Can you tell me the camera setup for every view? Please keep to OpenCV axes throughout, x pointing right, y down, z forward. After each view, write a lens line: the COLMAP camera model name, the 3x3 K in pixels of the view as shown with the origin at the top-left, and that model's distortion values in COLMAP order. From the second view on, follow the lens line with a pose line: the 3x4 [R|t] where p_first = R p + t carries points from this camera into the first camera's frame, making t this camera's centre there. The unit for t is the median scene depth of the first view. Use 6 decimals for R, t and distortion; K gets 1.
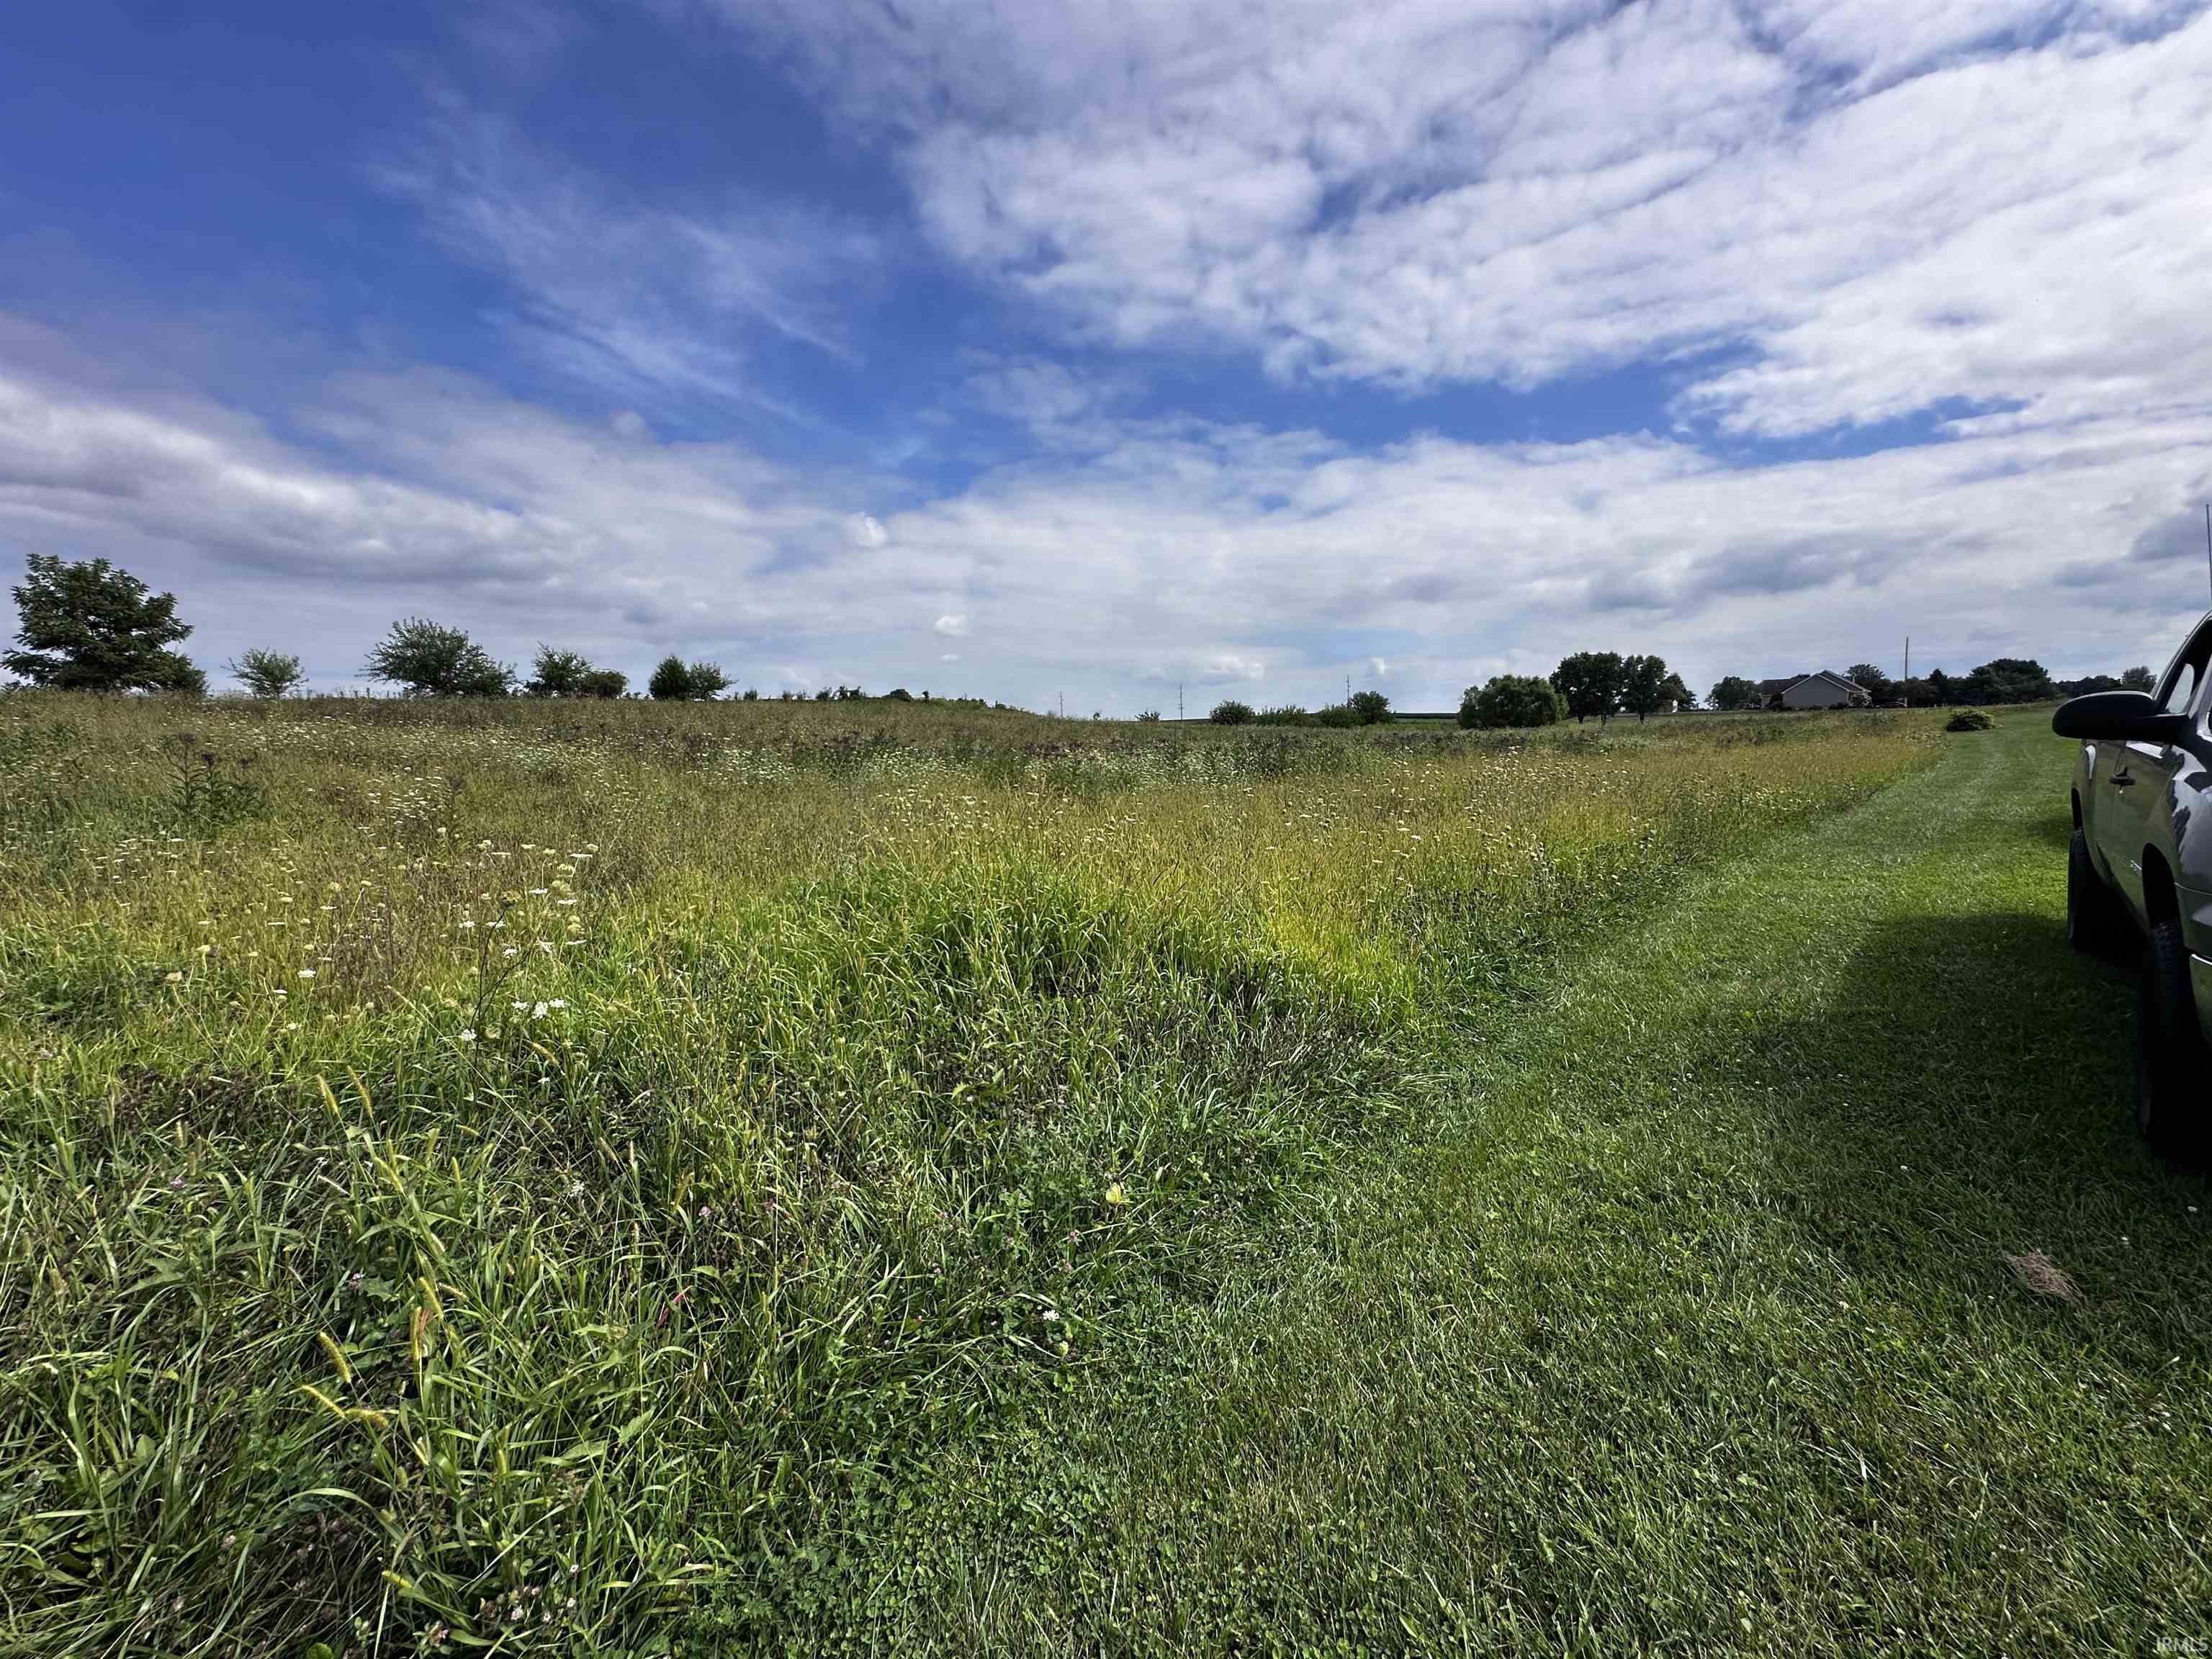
lens RADIAL K [[898.4, 0, 1097.1], [0, 898.4, 809.5], [0, 0, 1]] dist [-0.003042, 0.001201]
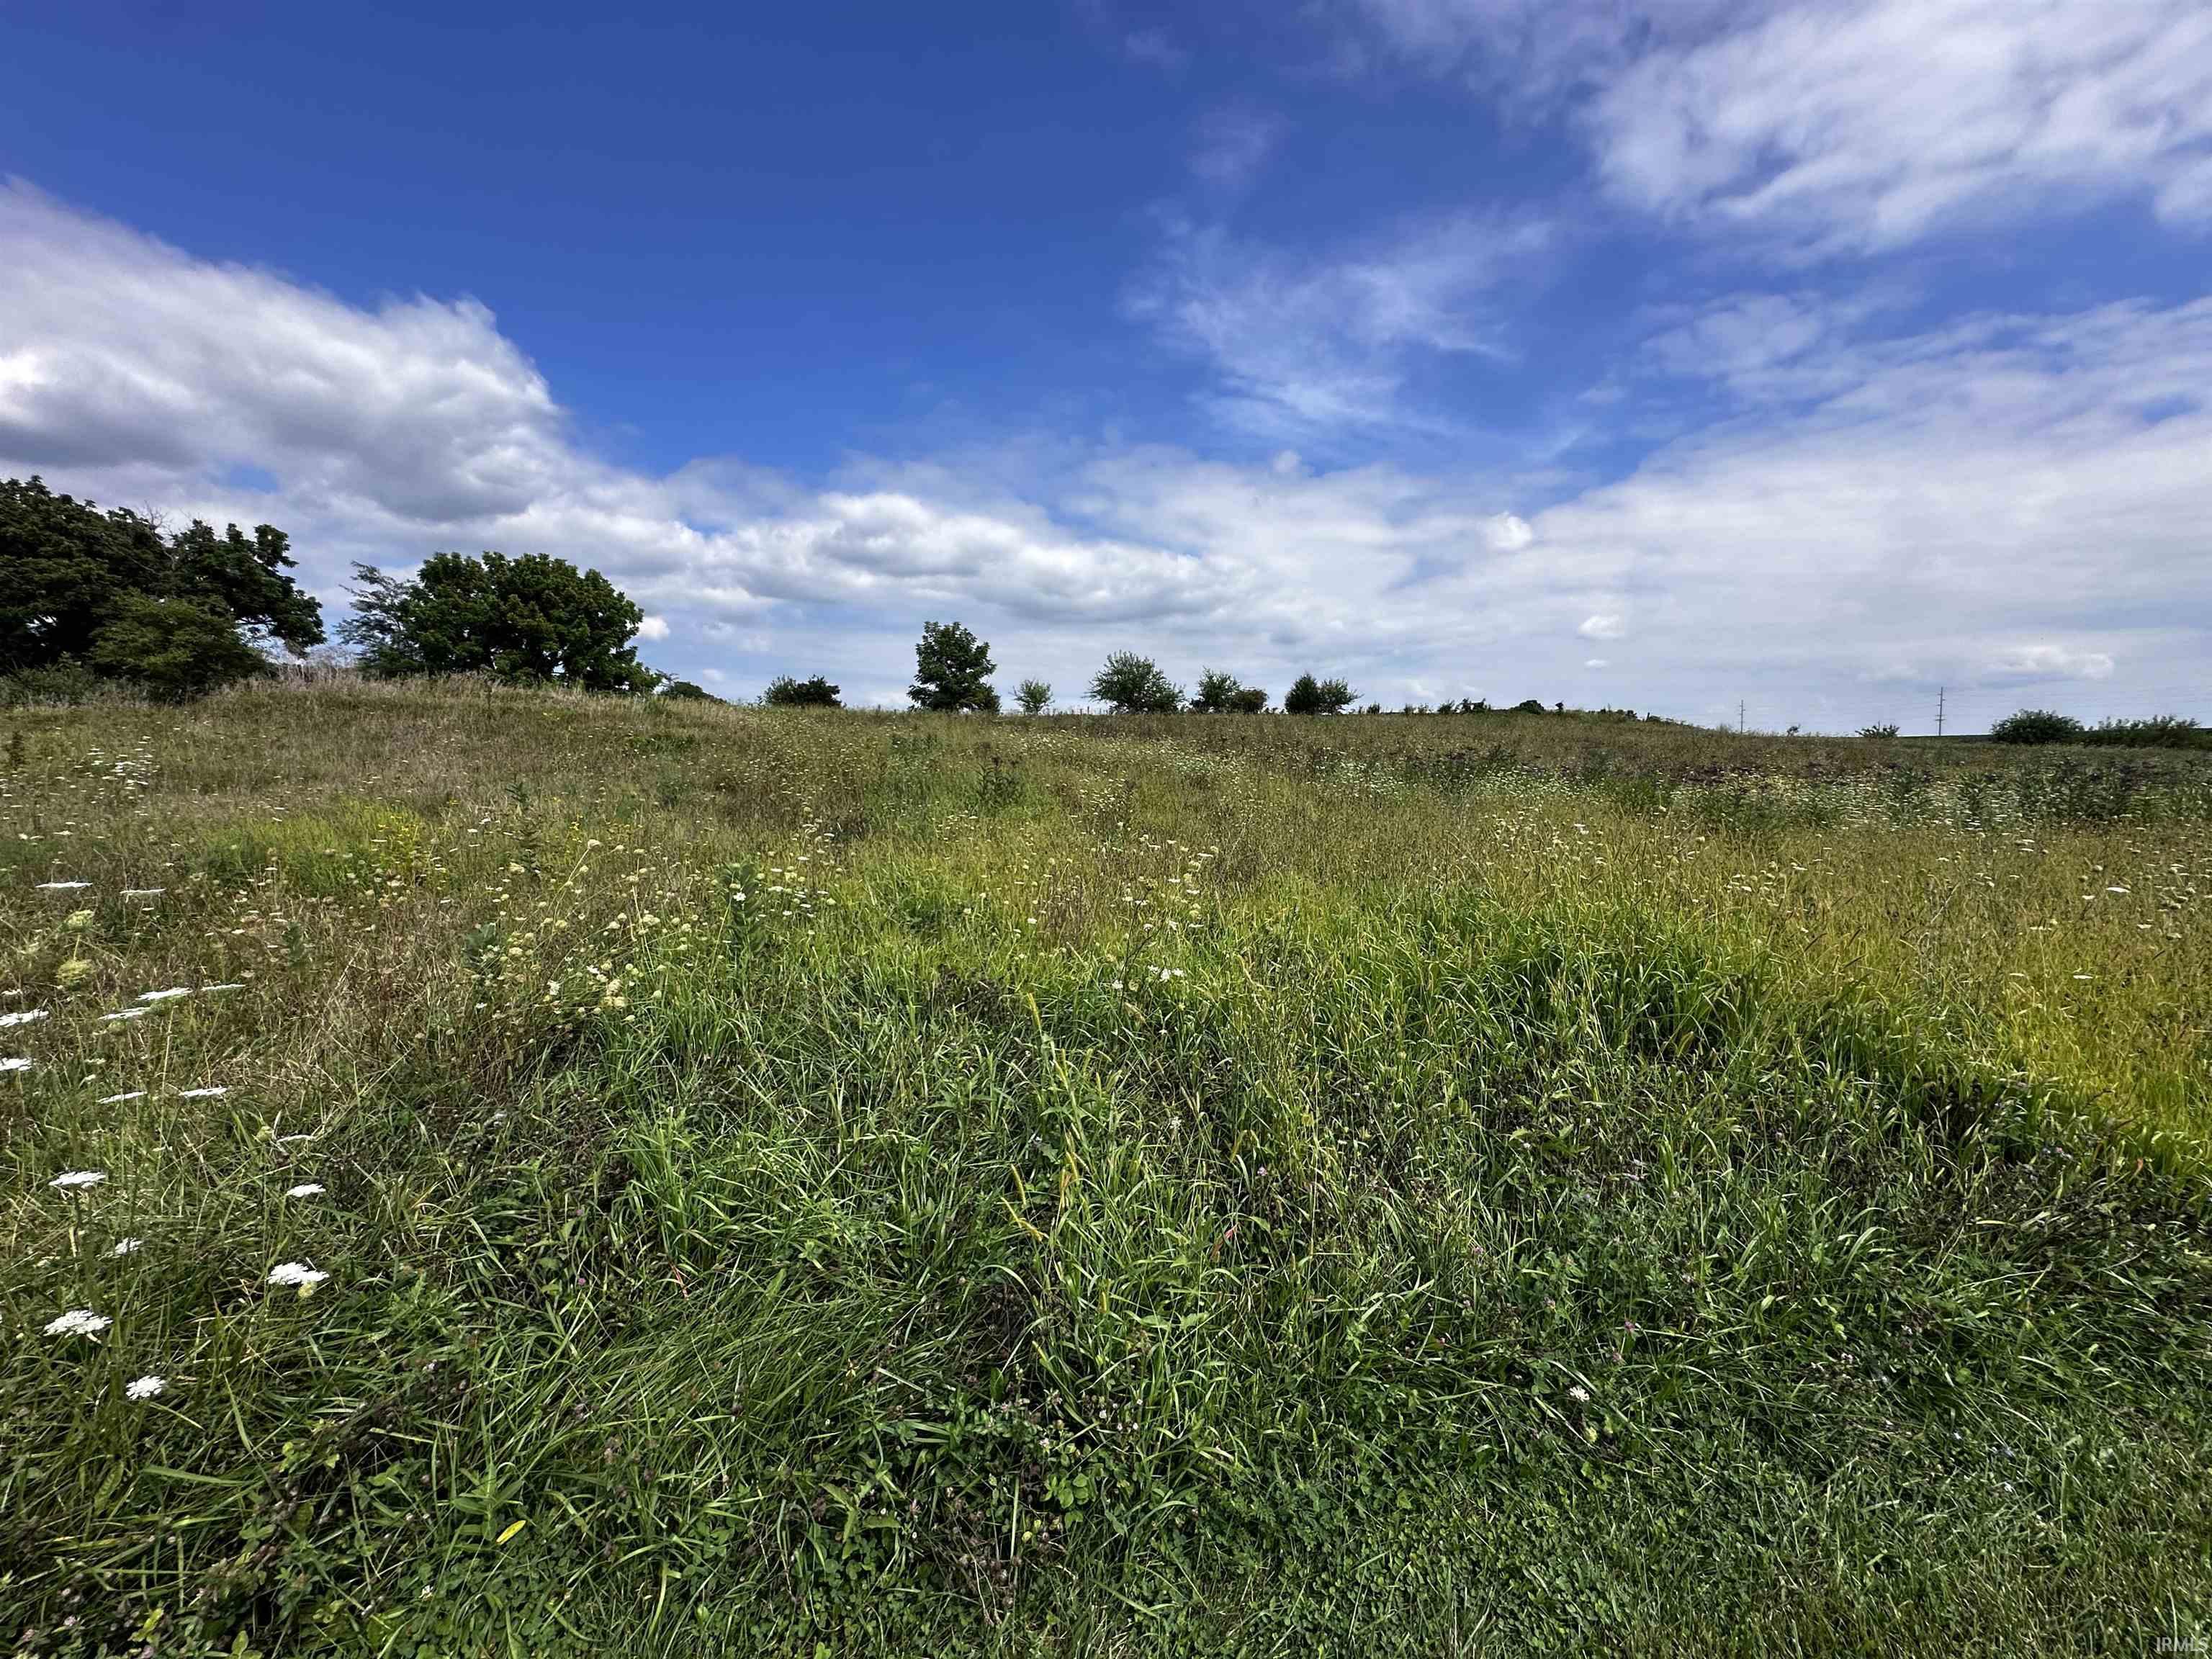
lens RADIAL K [[913.8, 0, 1109.4], [0, 913.8, 757.4], [0, 0, 1]] dist [-0.000093, 0.000083]
pose [[0.789127, 0.029959, -0.613499, 0.088683], [-0.069159, 0.996792, -0.040281, -0.023292], [0.610324, 0.074216, 0.788668, -0.080183]]
